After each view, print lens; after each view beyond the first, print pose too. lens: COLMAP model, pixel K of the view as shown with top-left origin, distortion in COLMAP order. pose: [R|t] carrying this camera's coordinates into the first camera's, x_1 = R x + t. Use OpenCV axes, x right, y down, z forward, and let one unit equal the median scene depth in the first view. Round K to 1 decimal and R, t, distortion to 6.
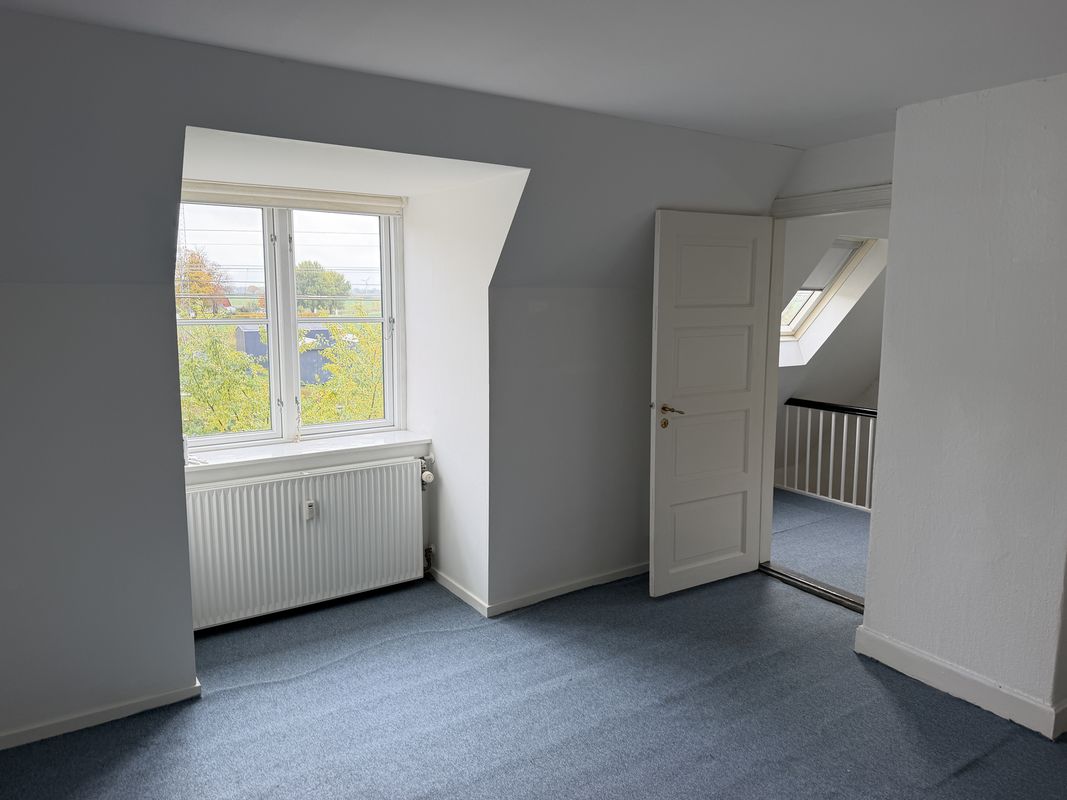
lens RADIAL K [[748.3, 0, 533.5], [0, 748.3, 400.0], [0, 0, 1]] dist [0.000474, -0.000907]
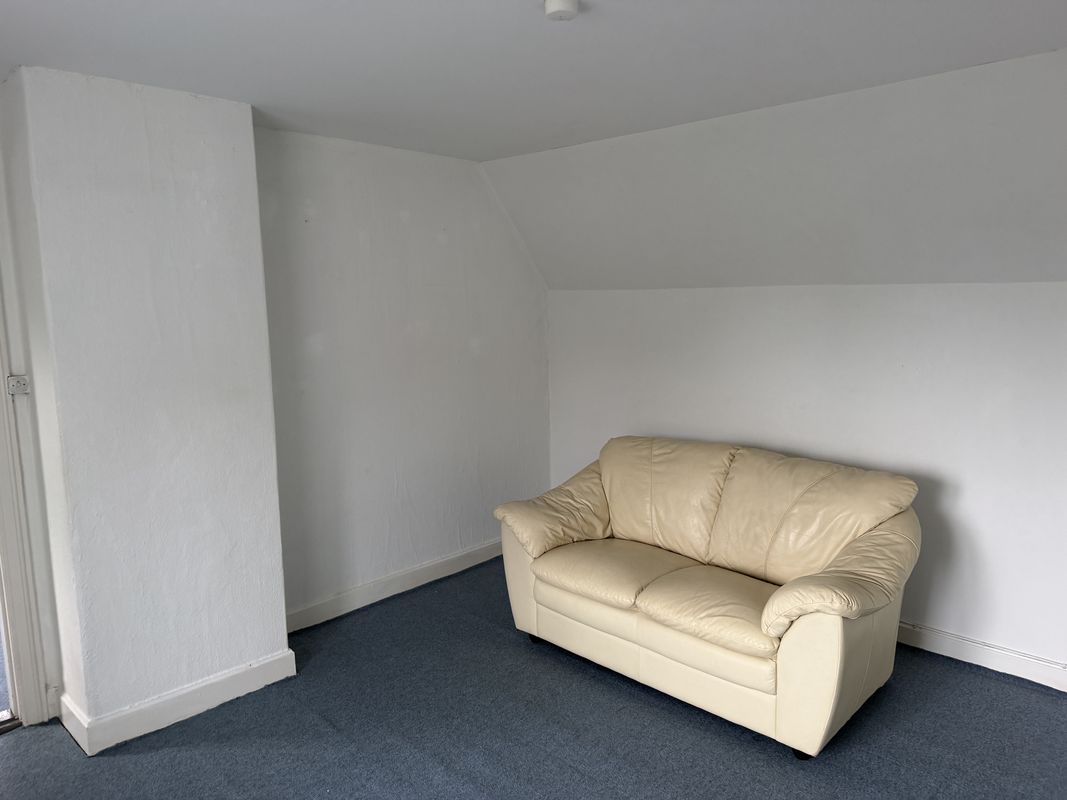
lens RADIAL K [[748.3, 0, 533.5], [0, 748.3, 400.0], [0, 0, 1]] dist [0.000474, -0.000907]
pose [[-0.226240, -0.136896, 0.964404, -0.433451], [0.147780, 0.973791, 0.172896, -0.108995], [-0.962796, 0.181636, -0.200080, 0.719893]]
